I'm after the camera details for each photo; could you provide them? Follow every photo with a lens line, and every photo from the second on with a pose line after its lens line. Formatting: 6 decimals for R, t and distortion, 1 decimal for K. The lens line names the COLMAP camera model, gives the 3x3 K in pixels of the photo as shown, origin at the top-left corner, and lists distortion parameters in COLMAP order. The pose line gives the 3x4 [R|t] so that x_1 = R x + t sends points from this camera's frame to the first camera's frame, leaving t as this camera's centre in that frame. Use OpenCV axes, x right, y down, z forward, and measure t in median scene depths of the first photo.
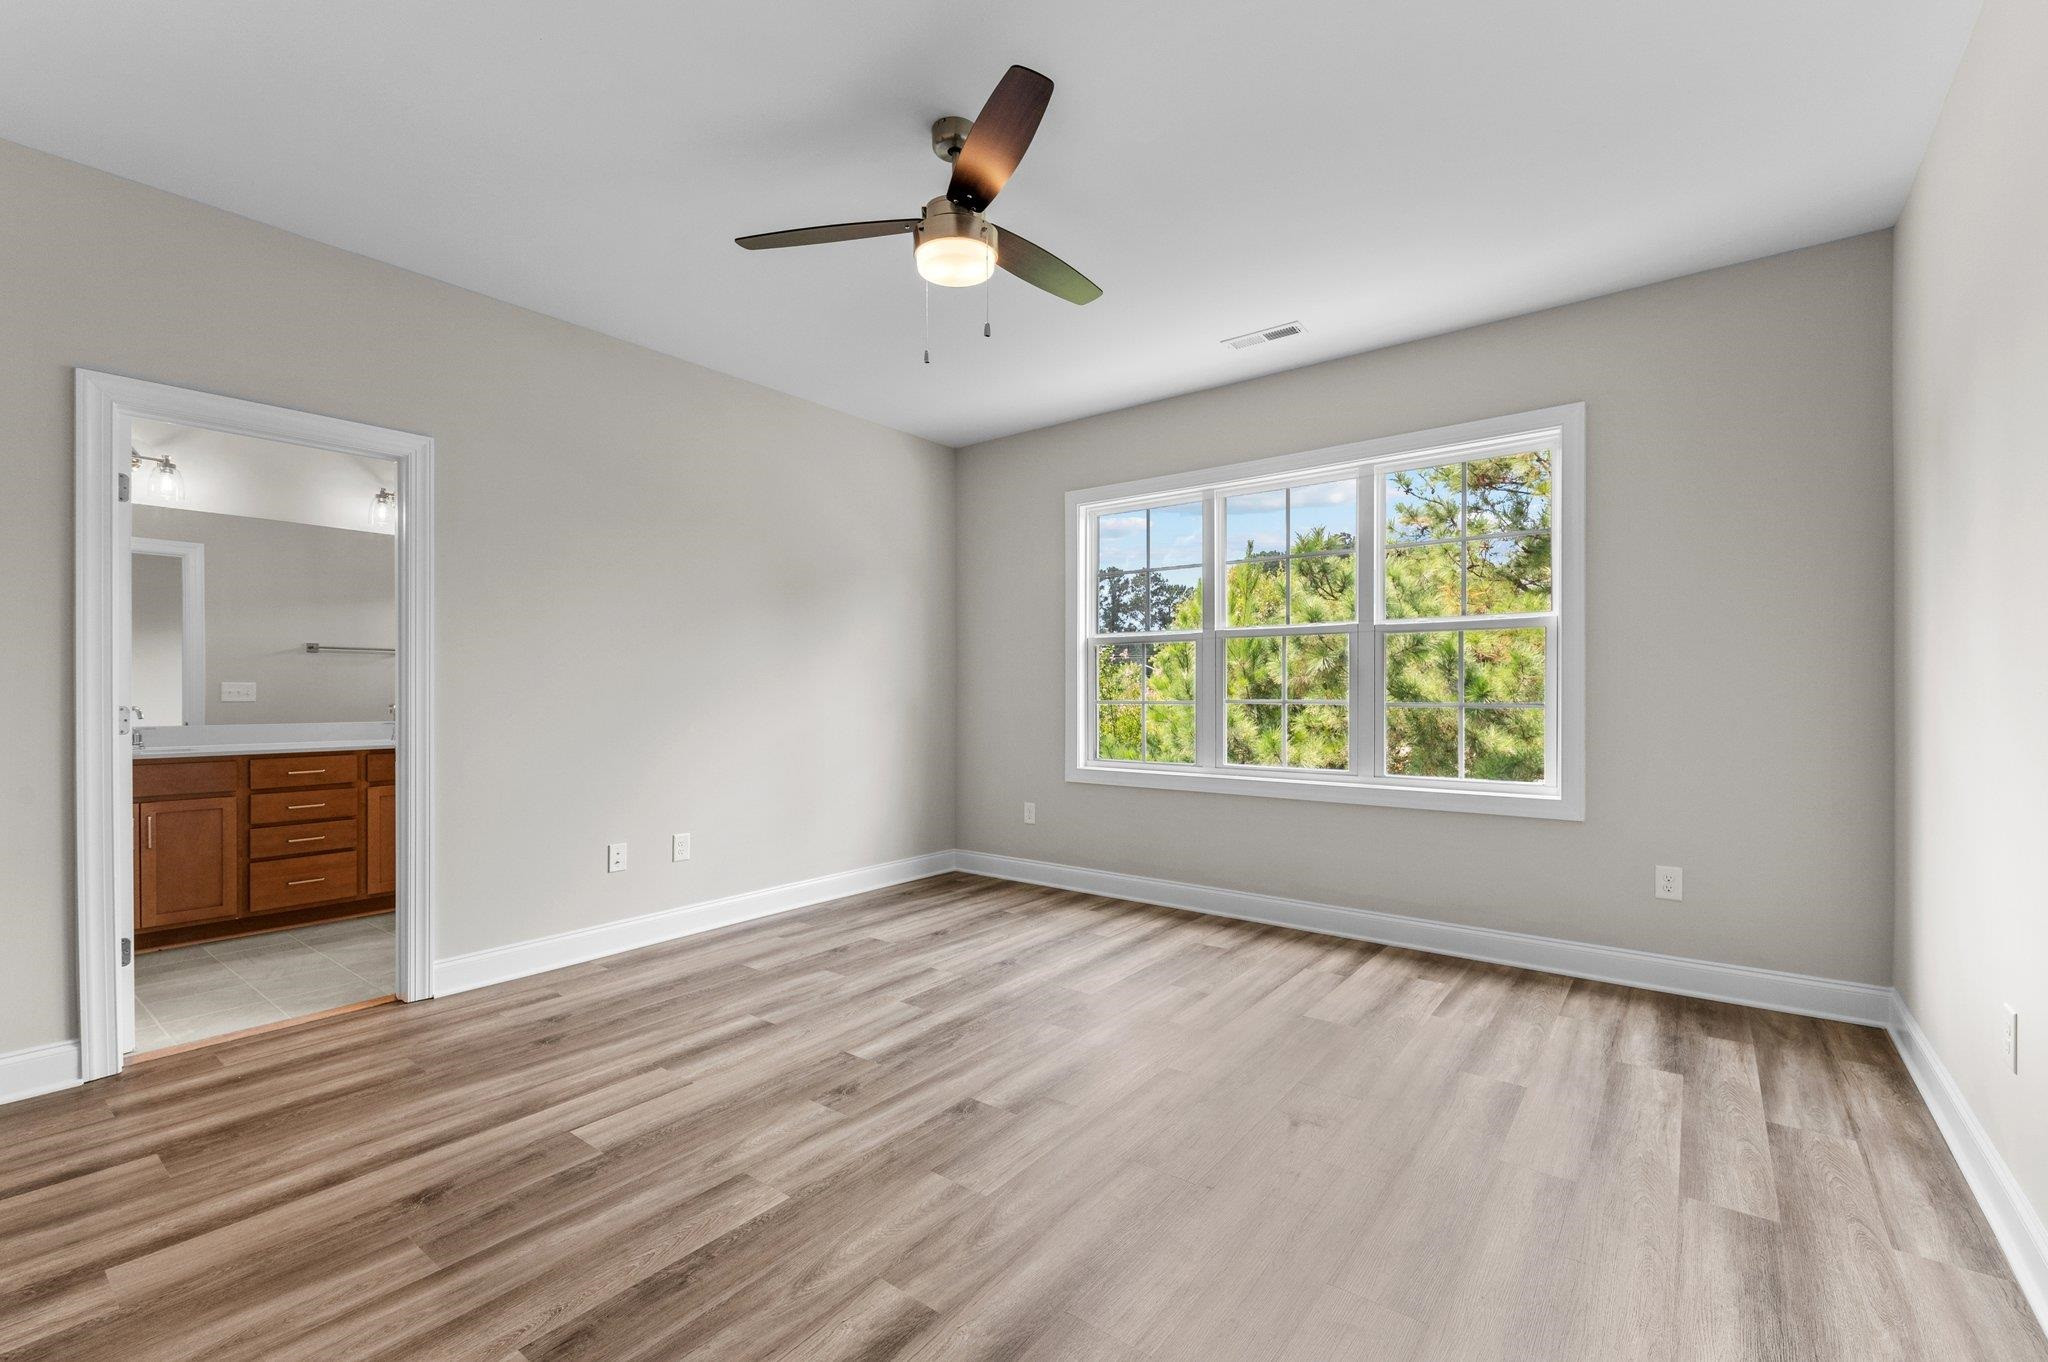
lens RADIAL K [[869.4, 0, 1025.1], [0, 869.4, 695.6], [0, 0, 1]] dist [0.003369, -0.001268]
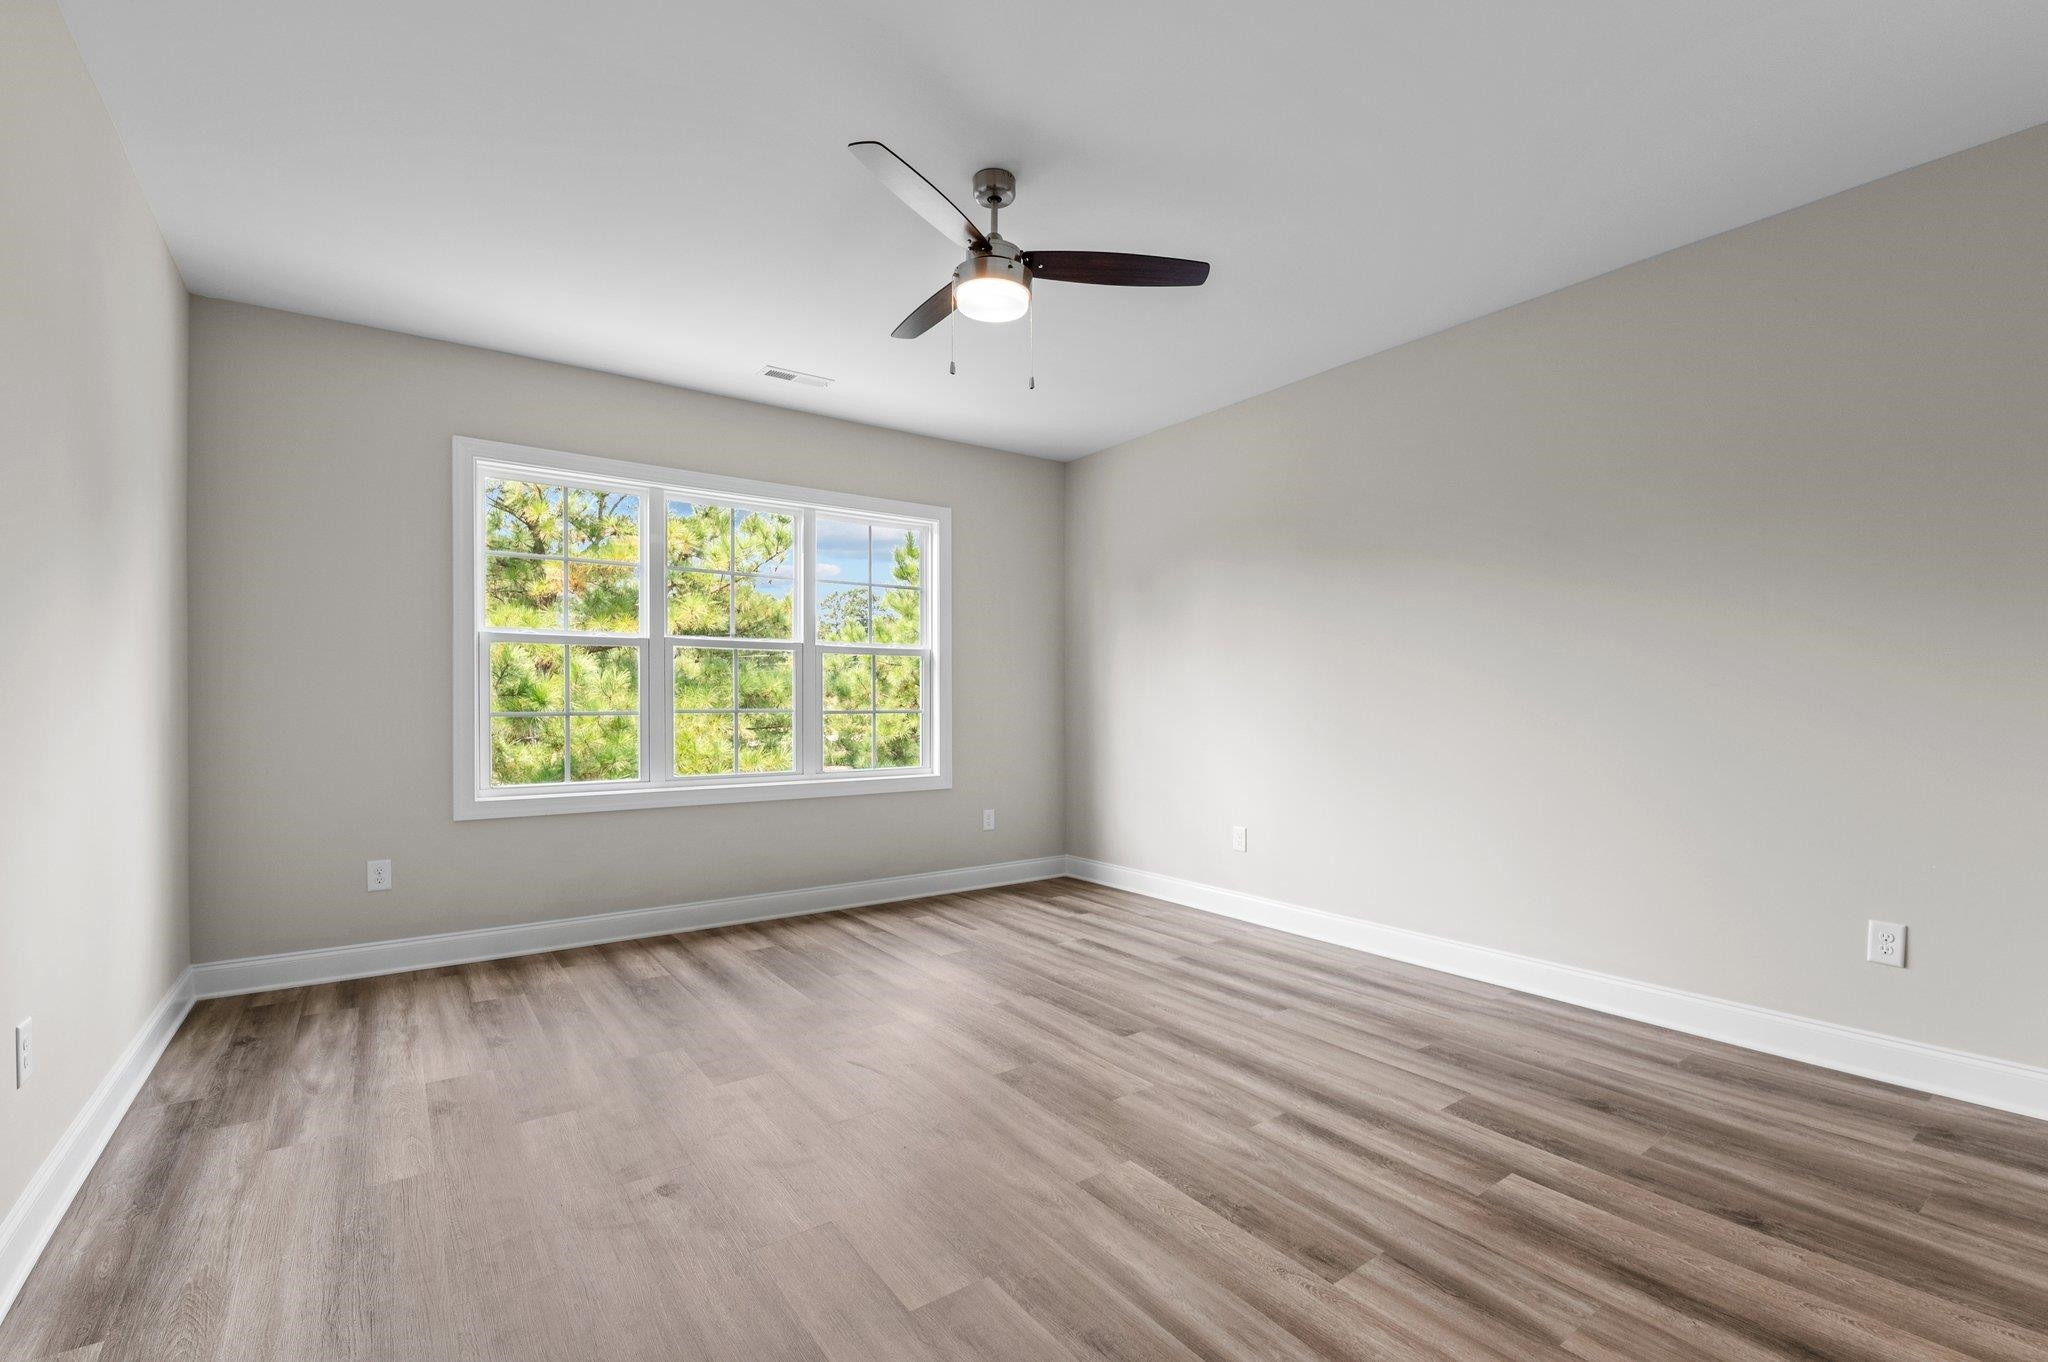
lens RADIAL K [[869.4, 0, 1024.4], [0, 869.4, 695.3], [0, 0, 1]] dist [0.003369, -0.001268]
pose [[0.292920, 0.011176, 0.956072, -0.697879], [0.004718, 0.999903, -0.013134, 0.004395], [-0.956125, 0.008358, 0.292838, 0.412489]]
